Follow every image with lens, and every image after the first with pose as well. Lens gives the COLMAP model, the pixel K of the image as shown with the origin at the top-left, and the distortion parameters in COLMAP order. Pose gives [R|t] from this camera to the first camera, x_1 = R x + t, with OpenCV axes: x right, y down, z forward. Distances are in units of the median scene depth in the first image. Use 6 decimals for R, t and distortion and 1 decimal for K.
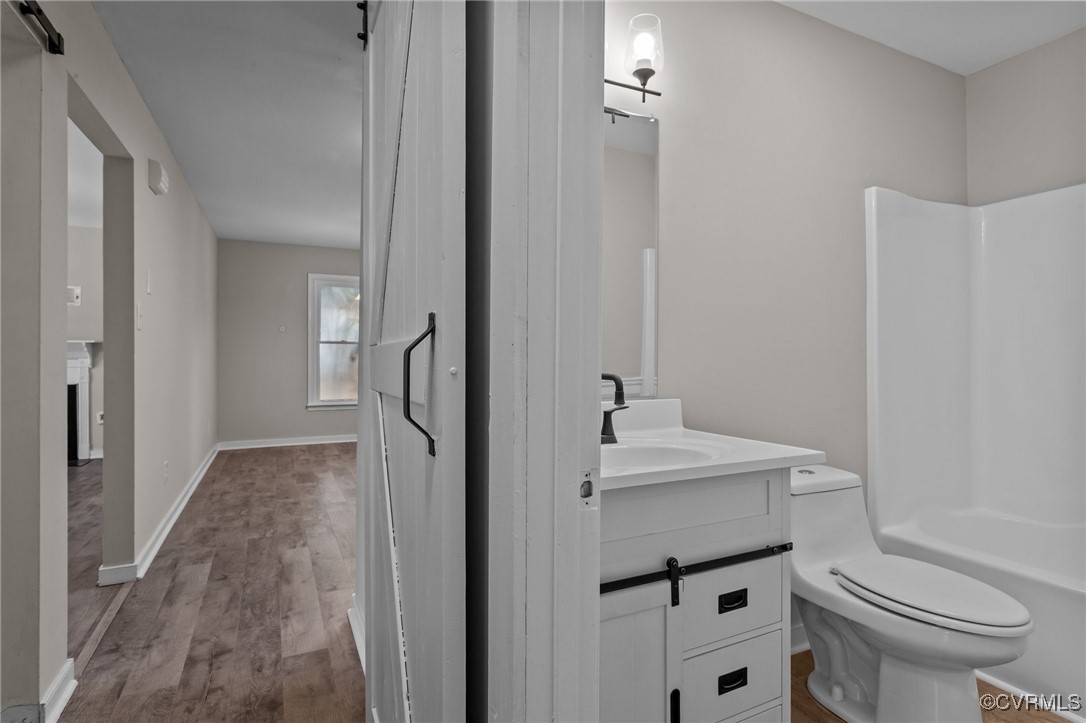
lens RADIAL K [[548.5, 0, 548.2], [0, 548.5, 356.5], [0, 0, 1]] dist [-0.000556, -0.000026]
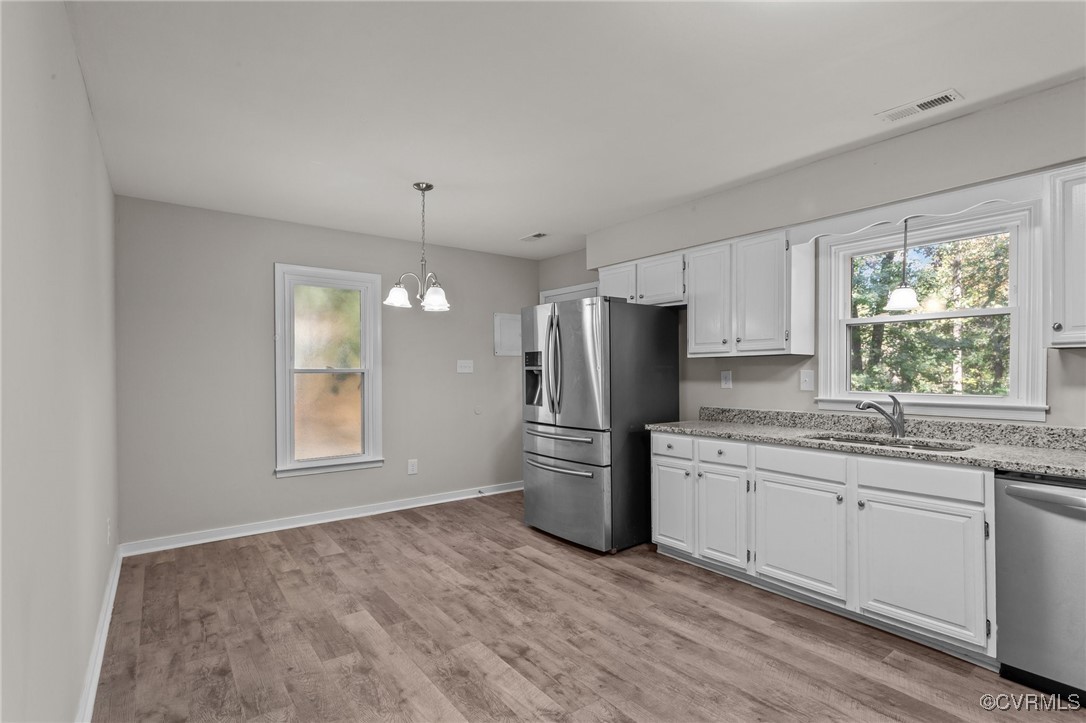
lens RADIAL K [[519.8, 0, 546.0], [0, 519.8, 378.8], [0, 0, 1]] dist [0.002999, 0.000404]
pose [[0.983410, -0.005949, 0.181300, -0.309087], [0.003902, 0.999925, 0.011643, -0.028895], [-0.181355, -0.010742, 0.983359, 0.450939]]
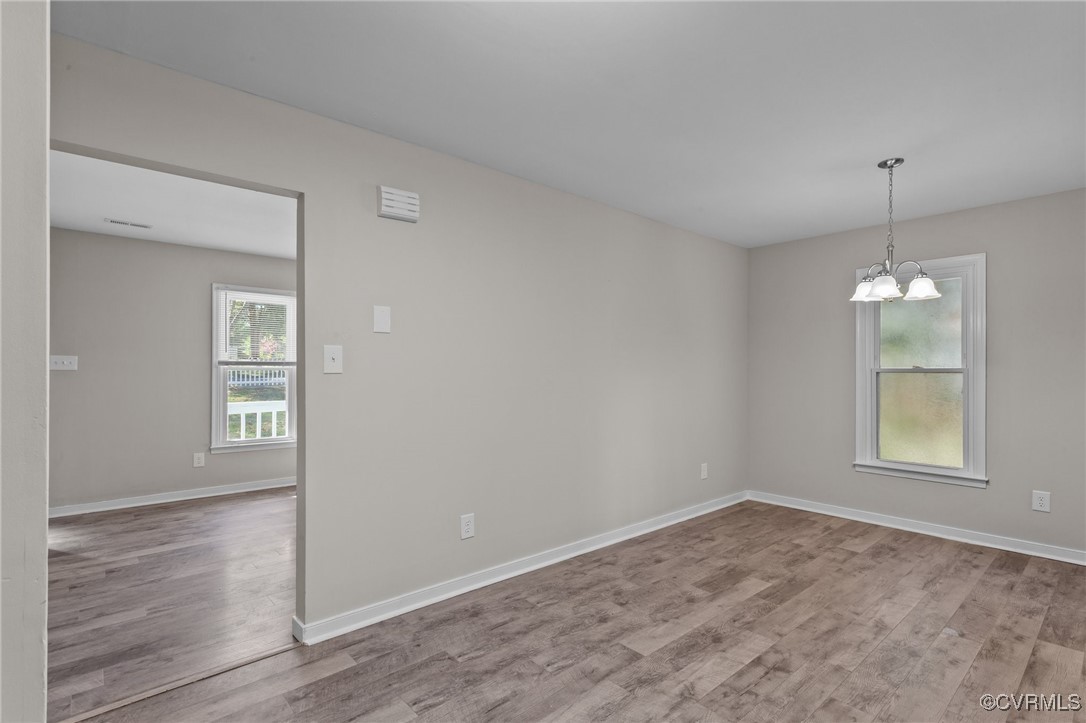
lens RADIAL K [[519.0, 0, 554.9], [0, 519.0, 370.4], [0, 0, 1]] dist [0.003665, 0.000330]
pose [[0.267953, -0.000811, -0.963432, 0.106450], [-0.006292, 0.999977, -0.002591, -0.027951], [0.963412, 0.006756, 0.267941, 0.603064]]
